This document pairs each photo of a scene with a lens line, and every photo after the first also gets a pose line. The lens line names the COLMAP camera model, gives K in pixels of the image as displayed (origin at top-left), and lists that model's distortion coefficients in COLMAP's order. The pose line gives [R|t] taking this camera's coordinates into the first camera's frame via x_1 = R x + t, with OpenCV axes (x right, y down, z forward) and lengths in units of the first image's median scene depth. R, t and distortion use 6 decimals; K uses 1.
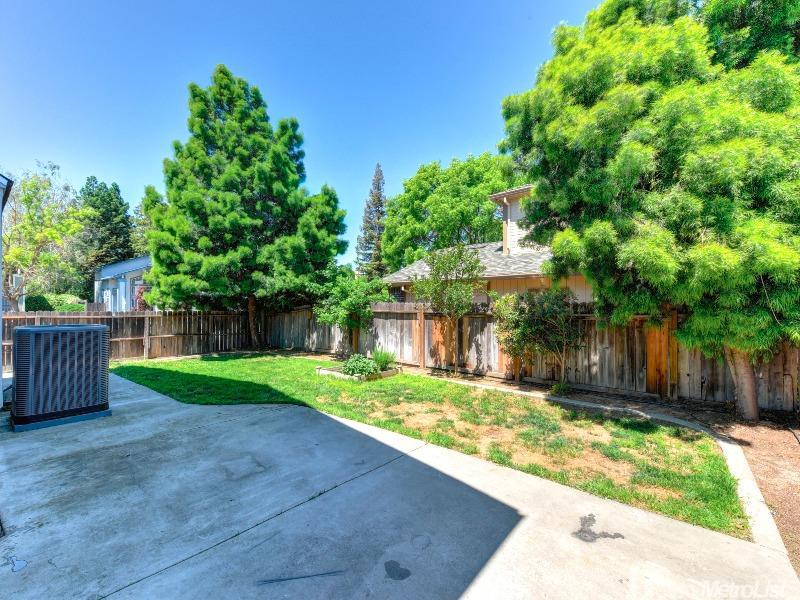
lens RADIAL K [[355.3, 0, 396.9], [0, 355.3, 299.8], [0, 0, 1]] dist [0.009389, -0.002726]
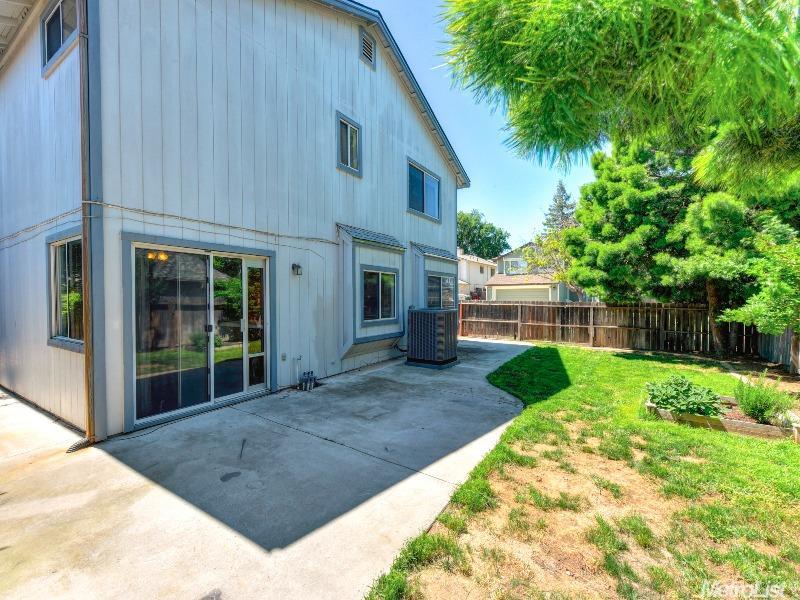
lens RADIAL K [[355.3, 0, 396.6], [0, 355.3, 301.3], [0, 0, 1]] dist [0.009389, -0.002726]
pose [[0.108891, 0.016111, -0.993923, 0.579630], [0.012528, 0.999767, 0.017578, 0.008728], [0.993975, -0.014366, 0.108664, 0.585028]]
